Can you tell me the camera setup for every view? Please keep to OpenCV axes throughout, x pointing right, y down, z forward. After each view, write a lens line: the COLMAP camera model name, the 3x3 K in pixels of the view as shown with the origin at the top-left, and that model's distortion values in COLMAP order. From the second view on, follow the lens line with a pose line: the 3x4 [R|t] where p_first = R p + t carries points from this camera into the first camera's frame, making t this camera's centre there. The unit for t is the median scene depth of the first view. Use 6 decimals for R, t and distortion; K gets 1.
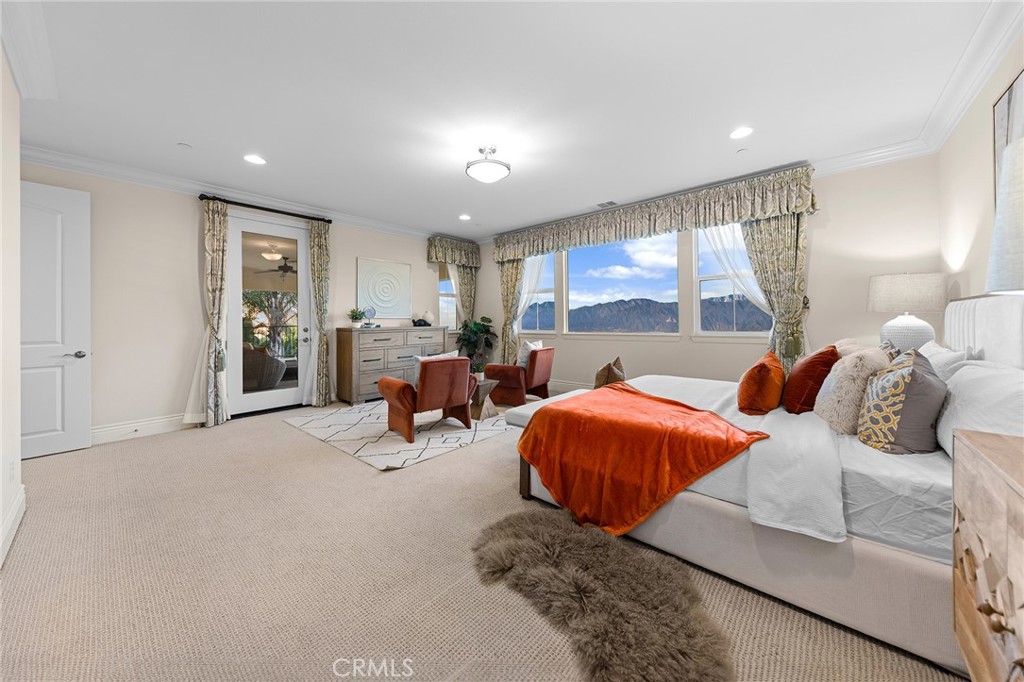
lens RADIAL K [[361.0, 0, 516.5], [0, 361.0, 327.8], [0, 0, 1]] dist [0.007635, -0.000189]
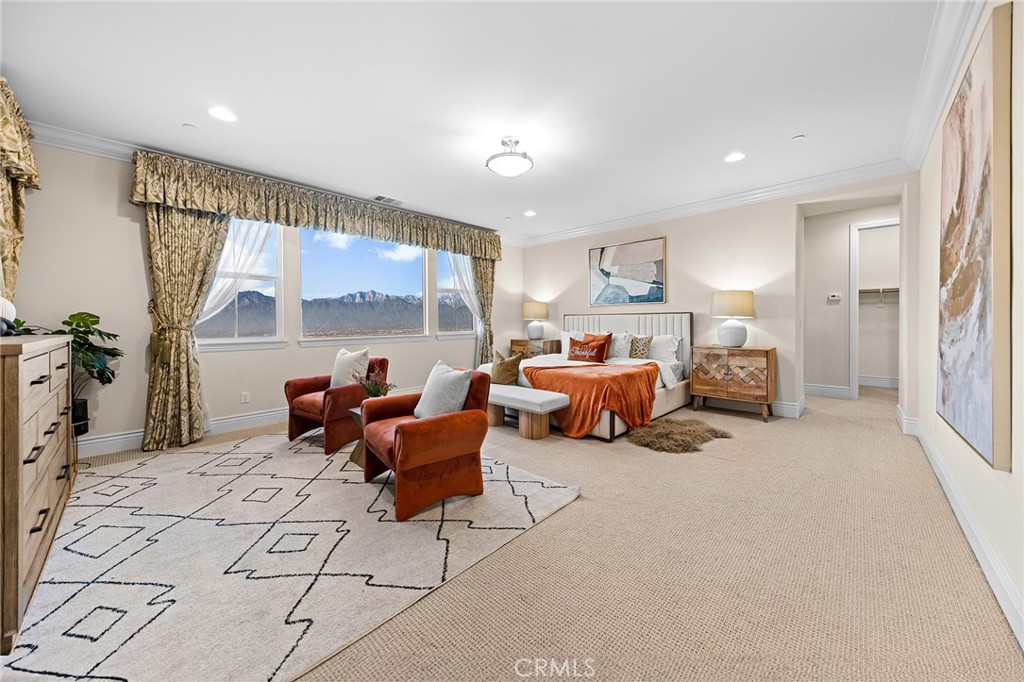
lens RADIAL K [[379.3, 0, 499.5], [0, 379.3, 323.6], [0, 0, 1]] dist [0.009956, -0.000131]
pose [[0.061467, 0.000040, 0.998109, -0.893680], [0.011890, 0.999929, -0.000772, -0.013819], [-0.998038, 0.011915, 0.061462, 0.785272]]
